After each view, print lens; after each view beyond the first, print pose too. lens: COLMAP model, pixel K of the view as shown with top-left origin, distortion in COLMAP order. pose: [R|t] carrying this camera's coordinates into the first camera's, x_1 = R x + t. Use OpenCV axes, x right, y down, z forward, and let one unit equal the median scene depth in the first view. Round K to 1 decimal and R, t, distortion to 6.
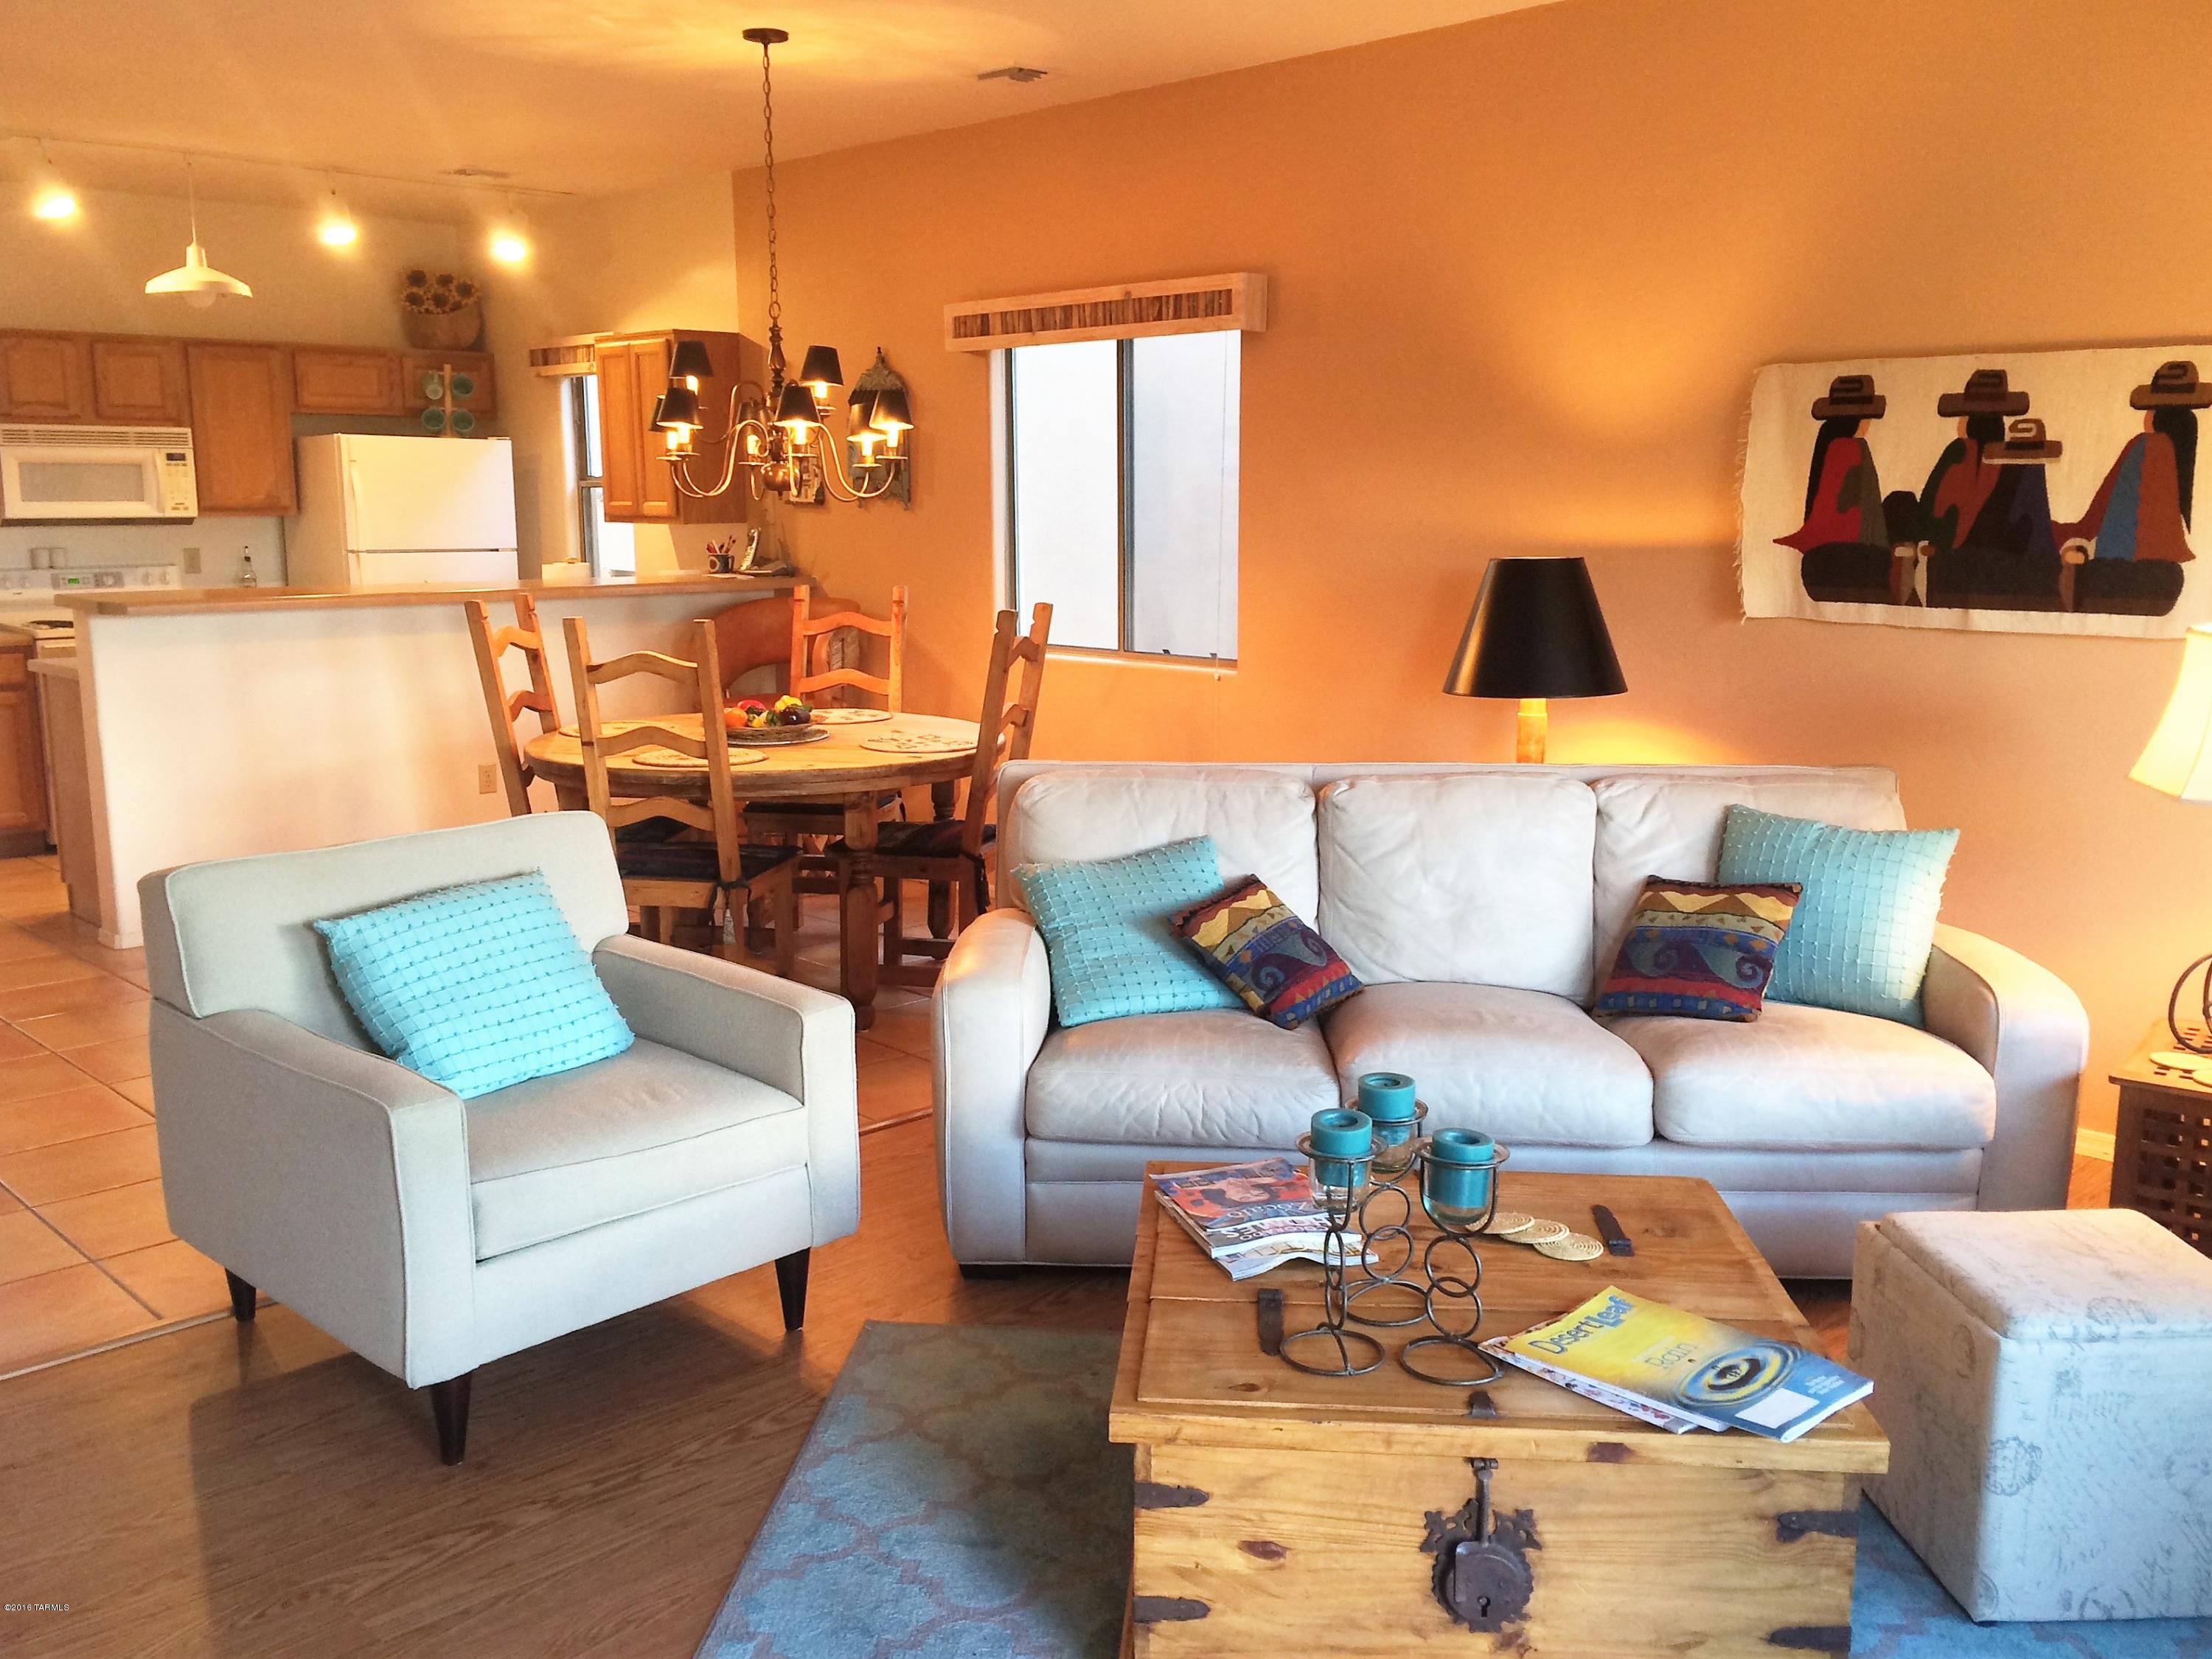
lens RADIAL K [[1937.7, 0, 1096.8], [0, 1937.7, 818.5], [0, 0, 1]] dist [0.058925, -0.051468]
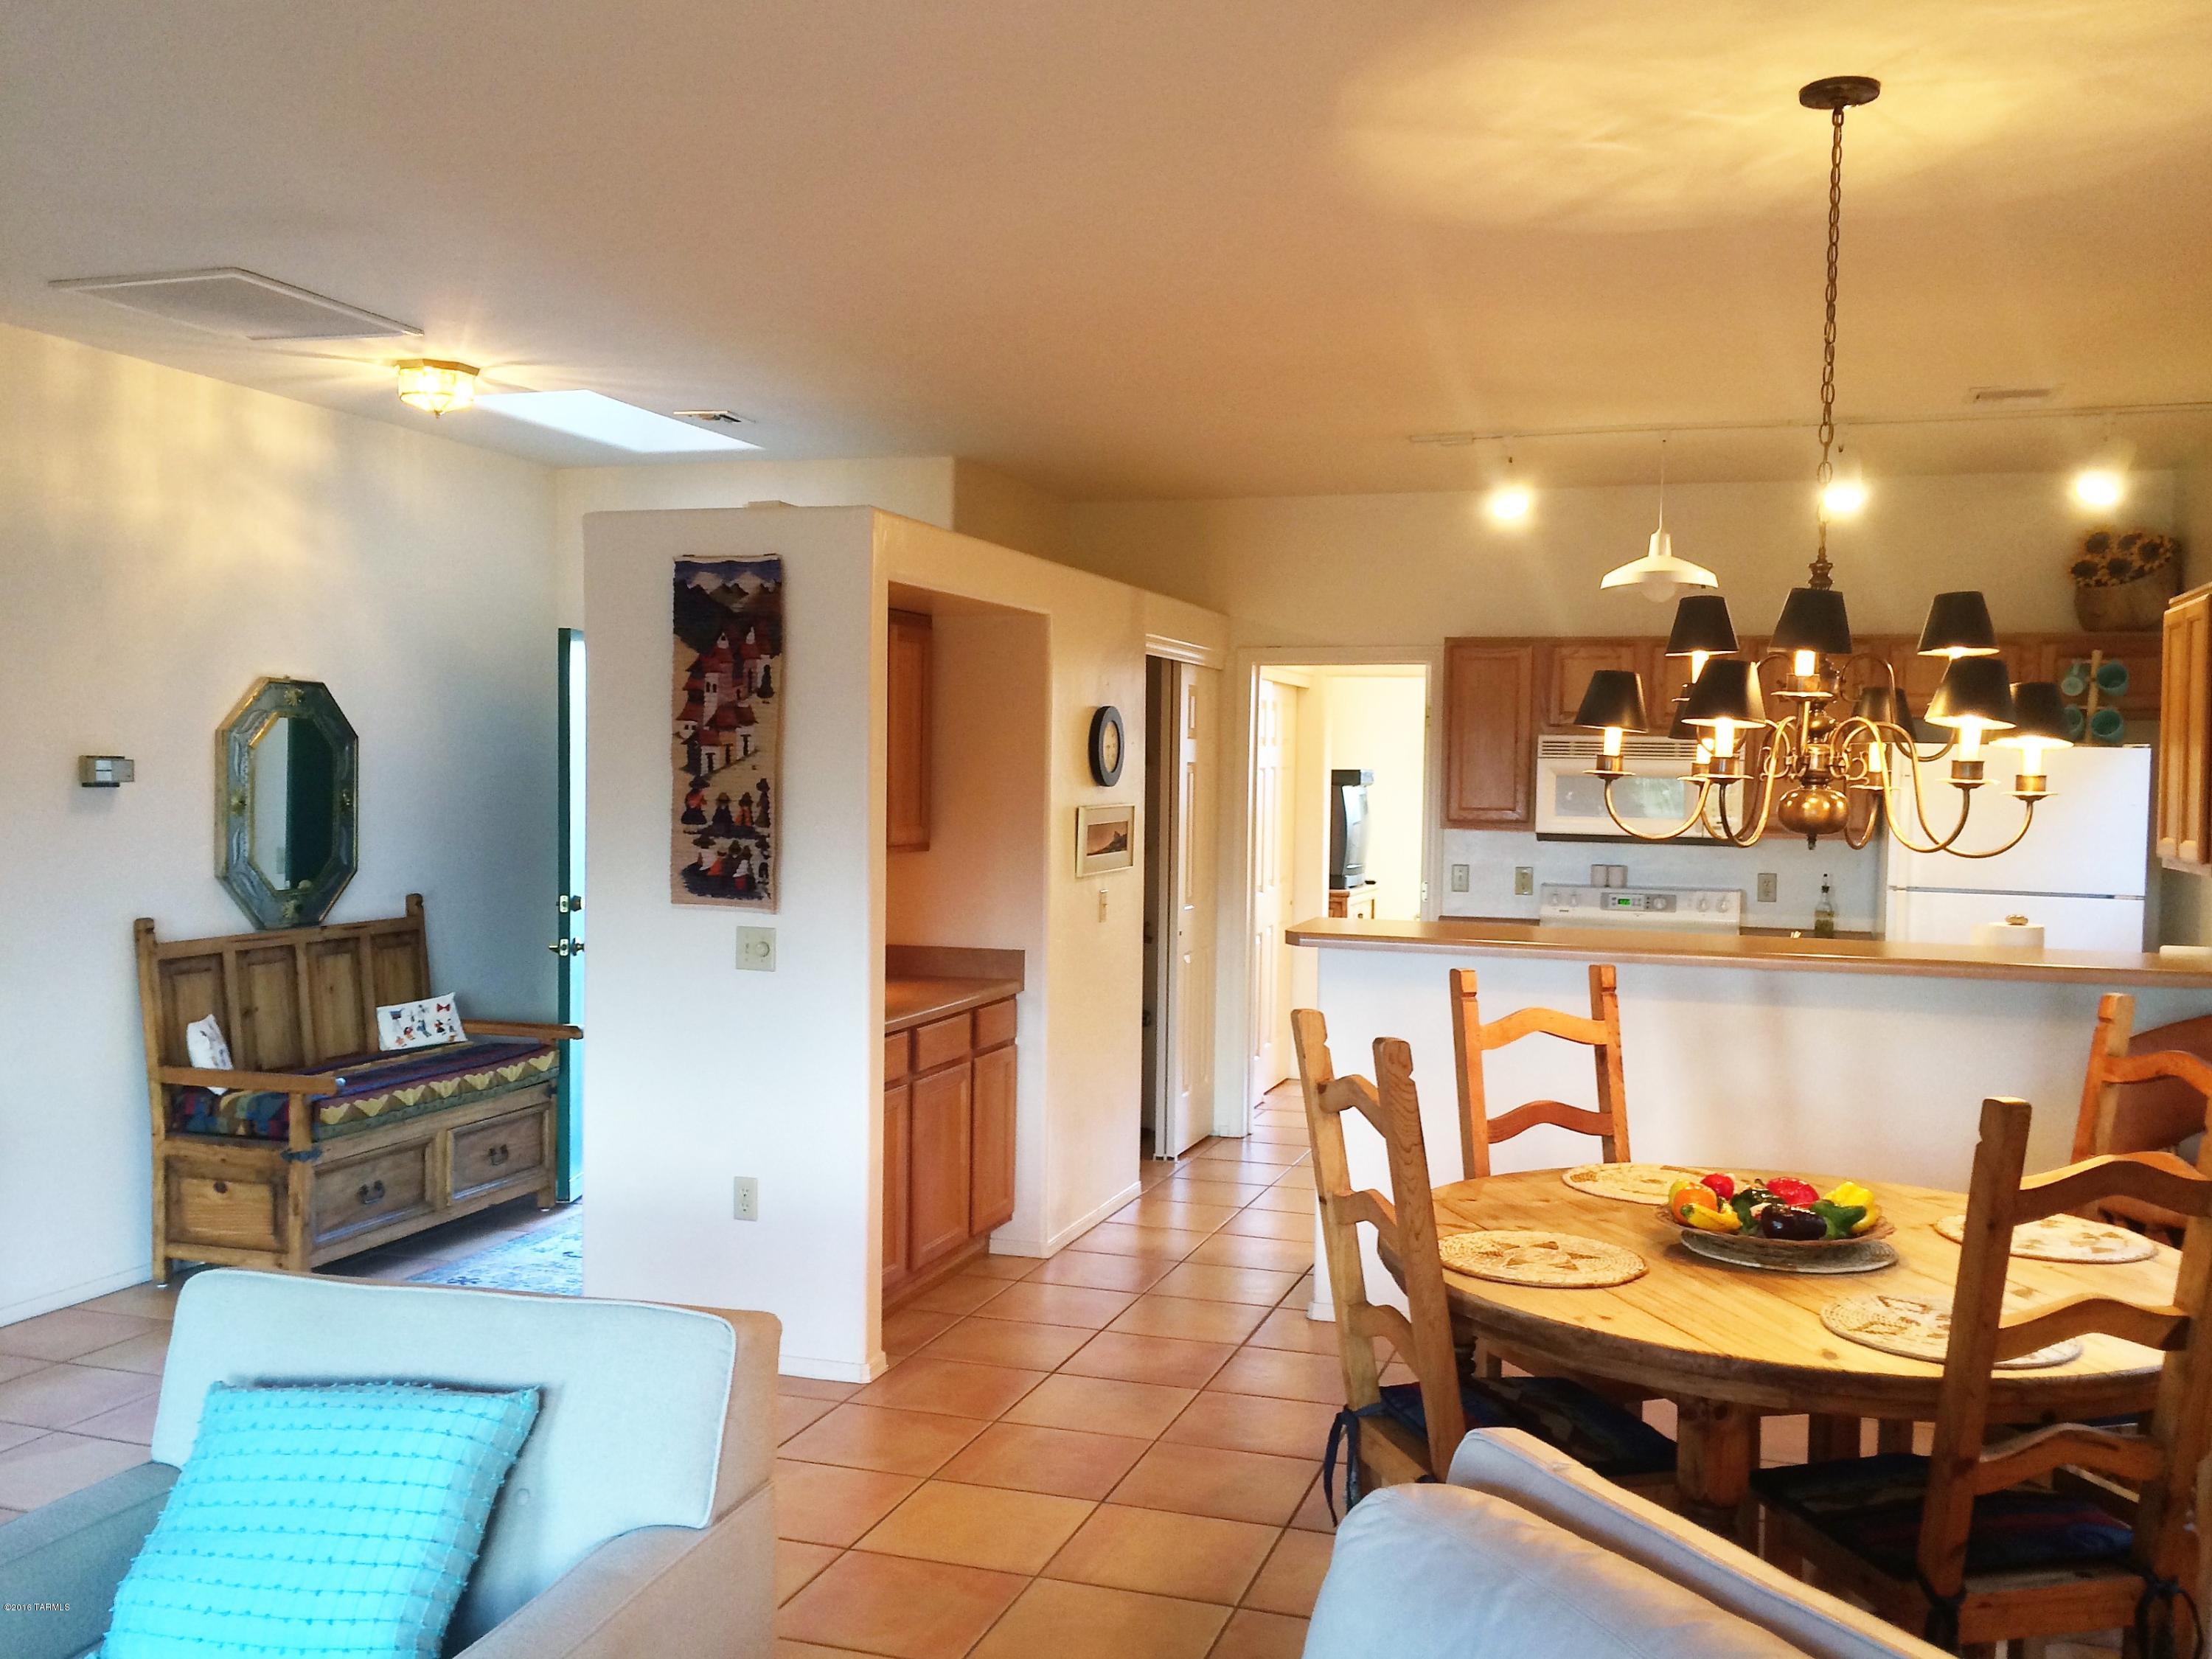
lens RADIAL K [[1937.7, 0, 1107.1], [0, 1937.7, 830.1], [0, 0, 1]] dist [0.058925, -0.051468]
pose [[0.470492, 0.038680, -0.881556, 0.173903], [-0.168547, 0.984584, -0.046754, -0.073089], [0.866158, 0.170581, 0.469758, 0.368774]]
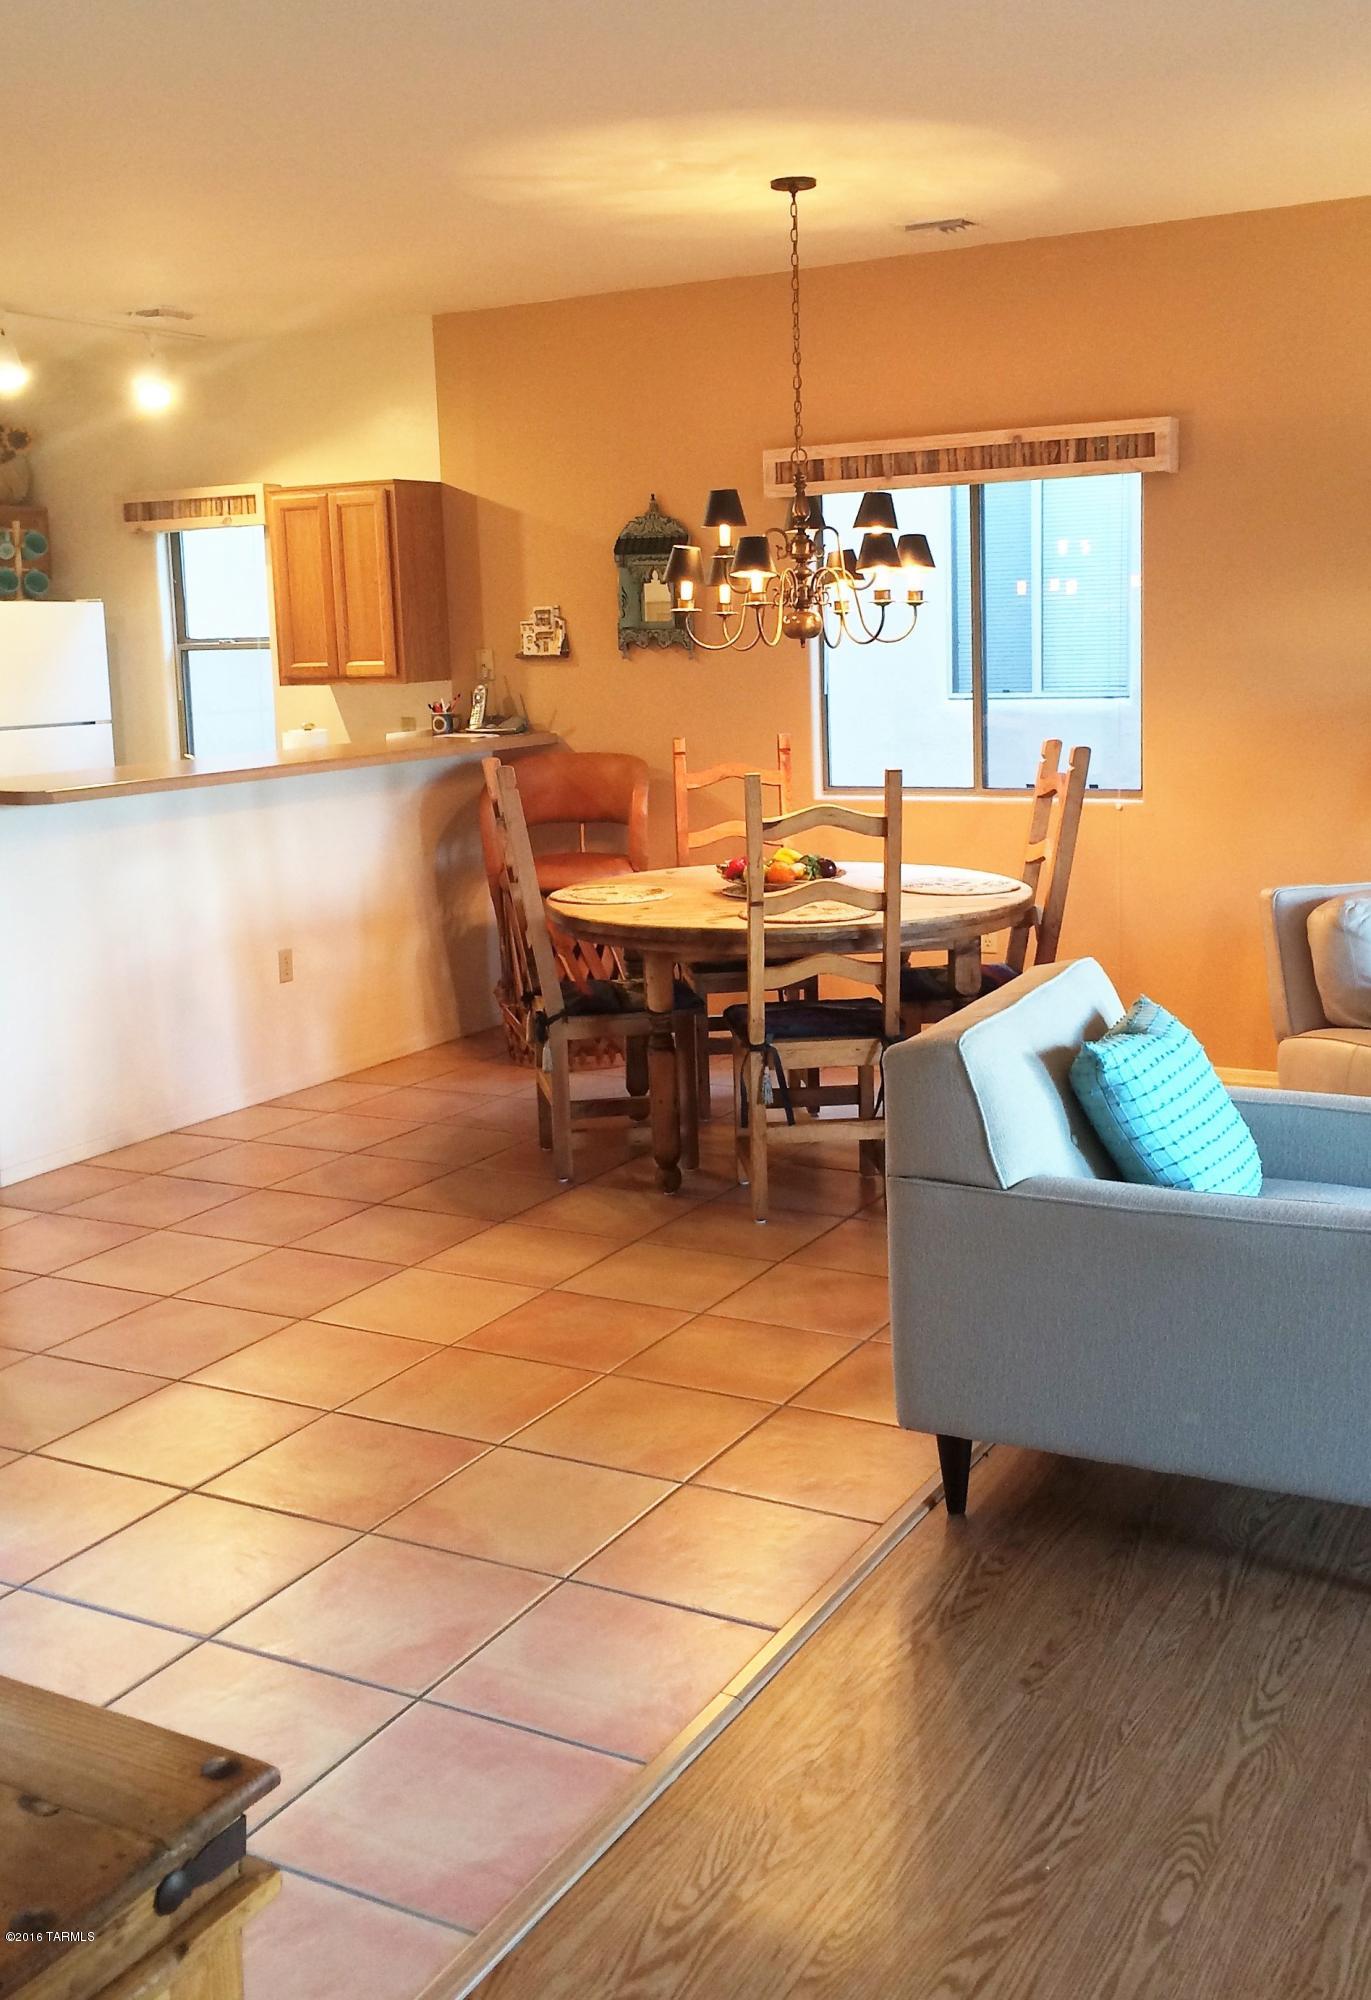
lens RADIAL K [[2006.6, 0, 643.7], [0, 2006.6, 917.5], [0, 0, 1]] dist [0.027116, 0.000000]
pose [[0.960113, -0.068273, 0.271149, -0.357551], [0.076364, 0.996891, -0.019389, -0.010209], [-0.268982, 0.039321, 0.962342, 0.035194]]
